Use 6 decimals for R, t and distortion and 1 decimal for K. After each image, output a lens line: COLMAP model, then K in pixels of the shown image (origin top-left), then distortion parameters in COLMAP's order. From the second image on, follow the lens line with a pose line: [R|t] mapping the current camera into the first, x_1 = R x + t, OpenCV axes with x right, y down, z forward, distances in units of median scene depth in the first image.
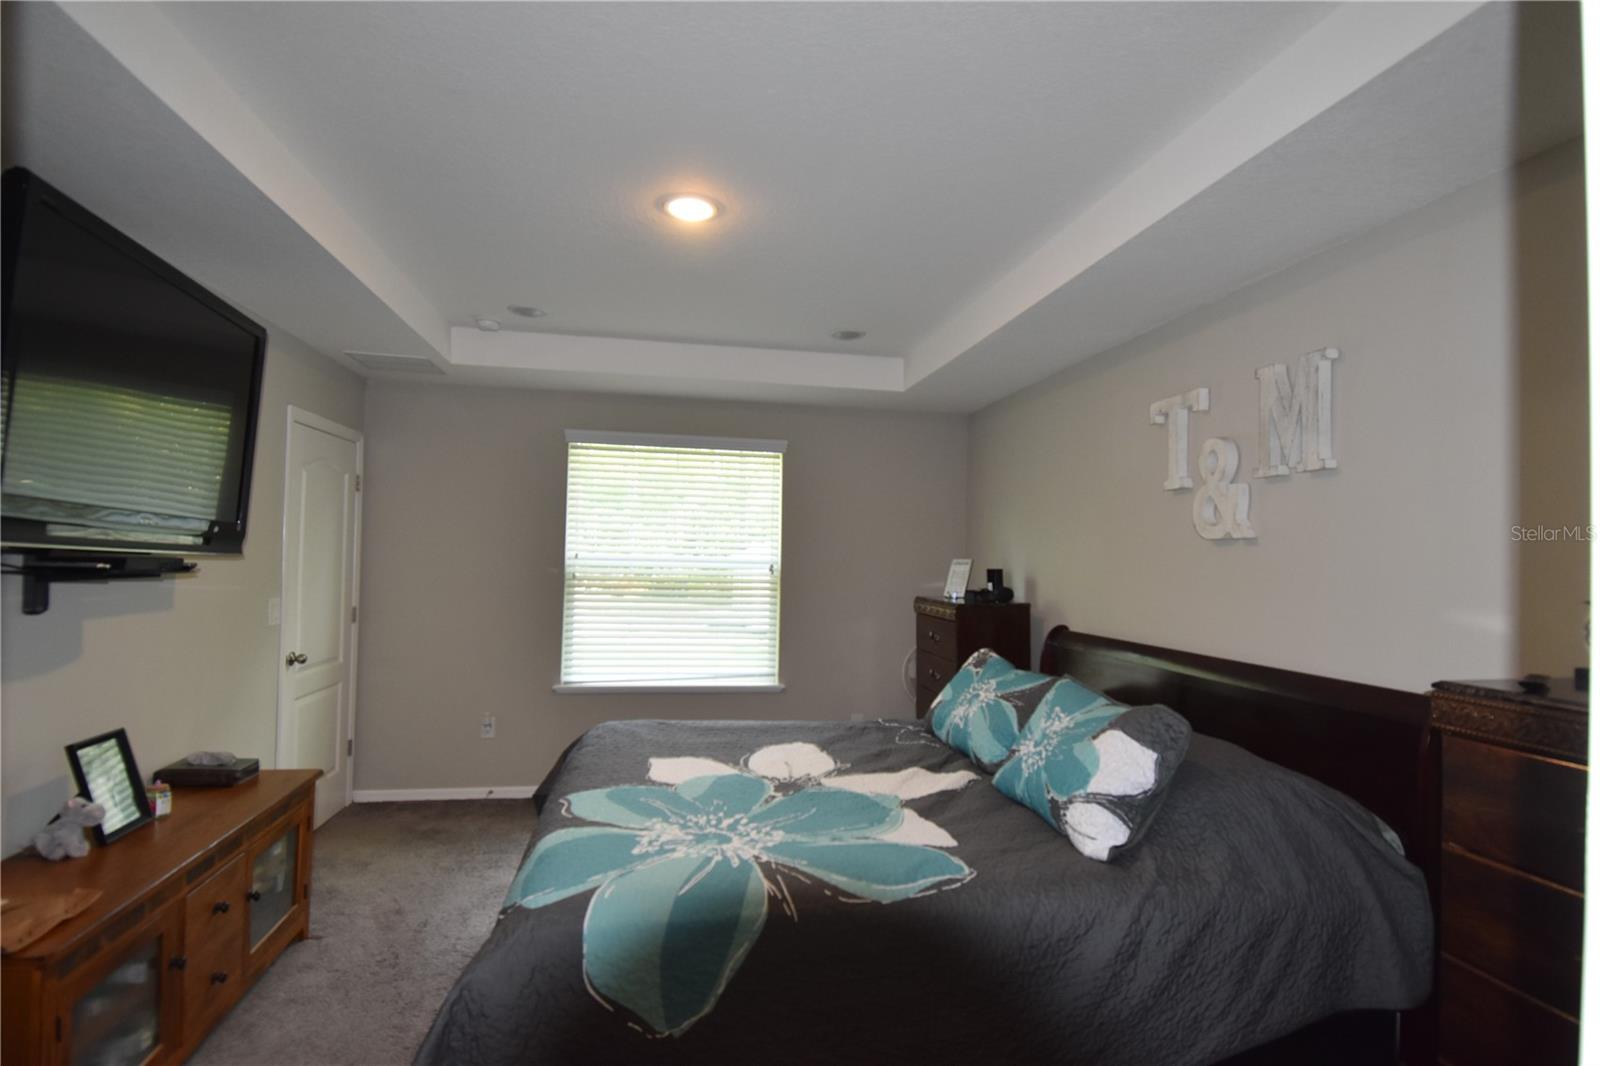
lens RADIAL K [[854.8, 0, 803.2], [0, 854.8, 539.8], [0, 0, 1]] dist [0.053648, -0.058379]
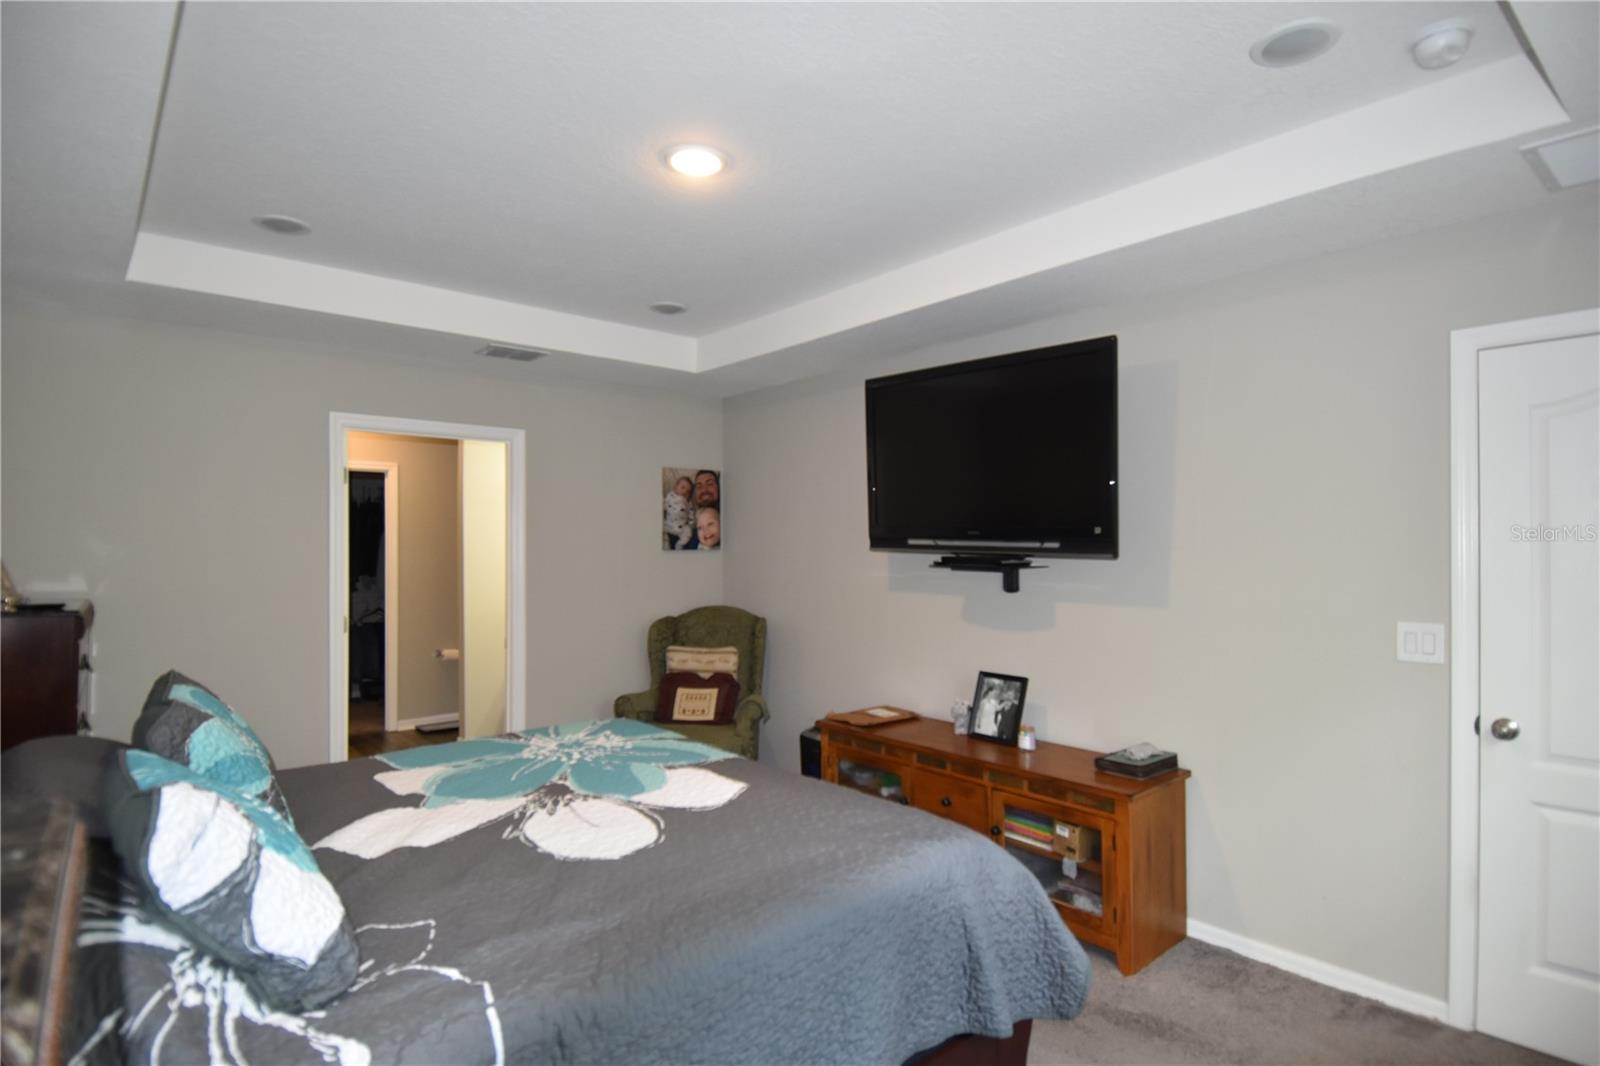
lens RADIAL K [[854.8, 0, 803.2], [0, 854.8, 539.8], [0, 0, 1]] dist [0.053648, -0.058379]
pose [[-0.865395, -0.024877, -0.500472, 0.238591], [-0.009484, 0.999401, -0.033277, 0.043024], [0.501000, -0.024051, -0.865113, 2.042461]]
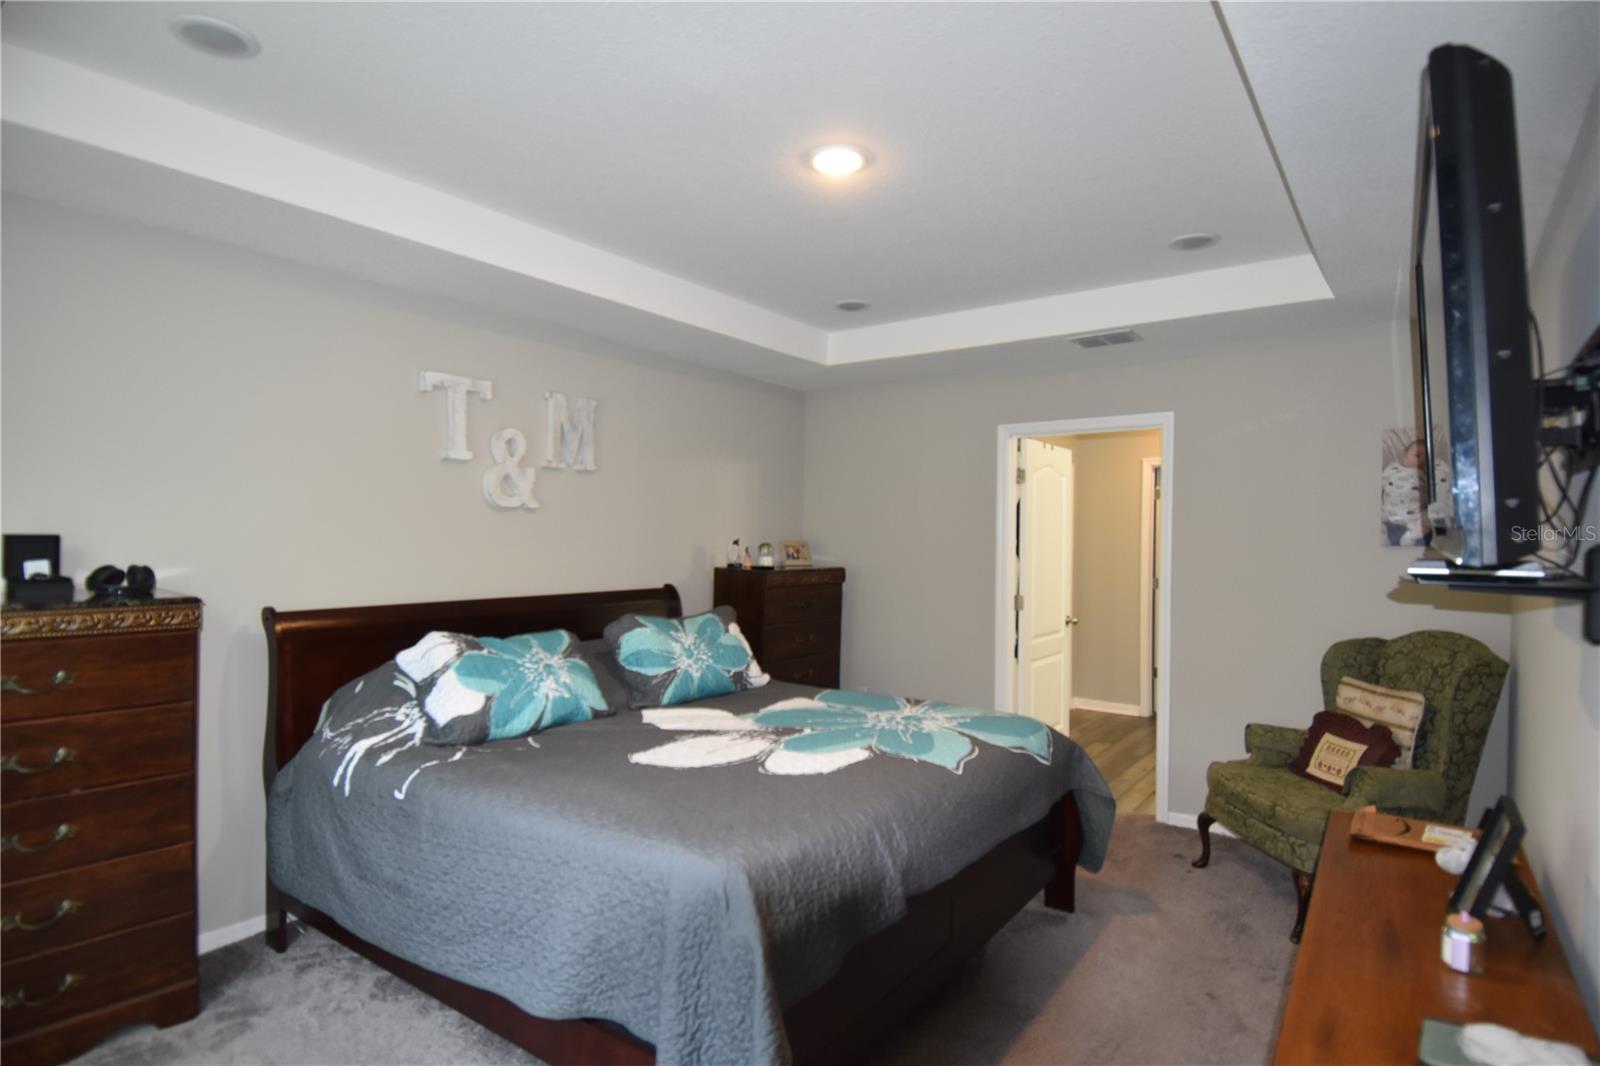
lens RADIAL K [[854.8, 0, 803.2], [0, 854.8, 539.8], [0, 0, 1]] dist [0.053648, -0.058379]
pose [[-0.678238, -0.034234, 0.734044, -0.897339], [-0.040090, 0.999150, 0.009555, 0.017982], [-0.733748, -0.022948, -0.679035, 1.844876]]
